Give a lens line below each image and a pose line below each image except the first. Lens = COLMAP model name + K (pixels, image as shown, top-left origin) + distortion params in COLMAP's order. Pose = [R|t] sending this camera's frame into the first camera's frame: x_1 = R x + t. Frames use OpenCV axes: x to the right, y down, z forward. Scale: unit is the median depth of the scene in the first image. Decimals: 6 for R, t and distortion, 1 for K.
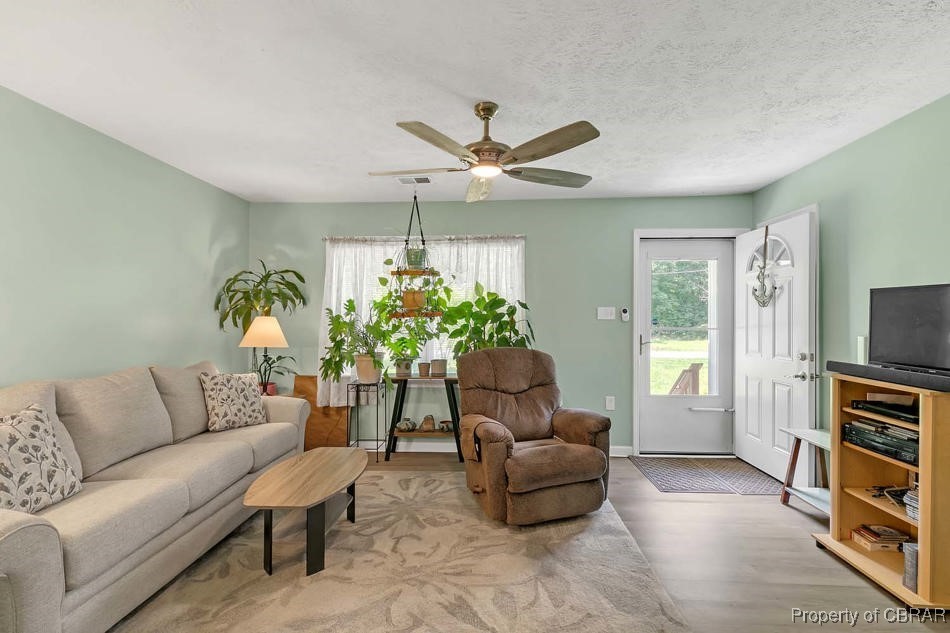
lens RADIAL K [[432.6, 0, 475.3], [0, 432.6, 315.5], [0, 0, 1]] dist [0.003413, -0.000423]
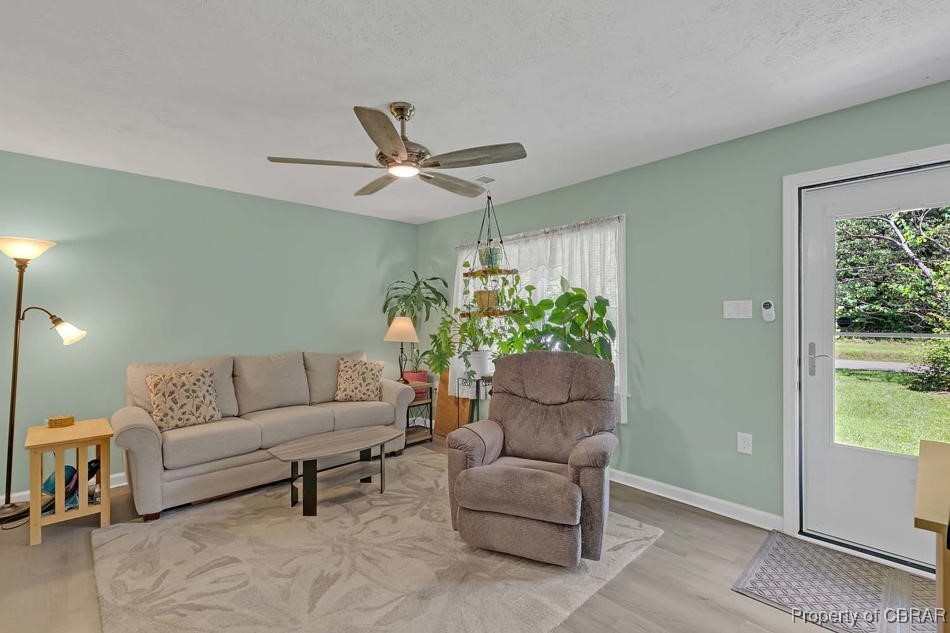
lens RADIAL K [[432.6, 0, 475.8], [0, 432.6, 318.0], [0, 0, 1]] dist [0.003413, -0.000423]
pose [[0.723145, -0.002357, -0.690692, 0.652730], [0.008632, 0.999947, 0.005626, 0.000535], [0.690642, -0.010031, 0.723127, 0.307129]]
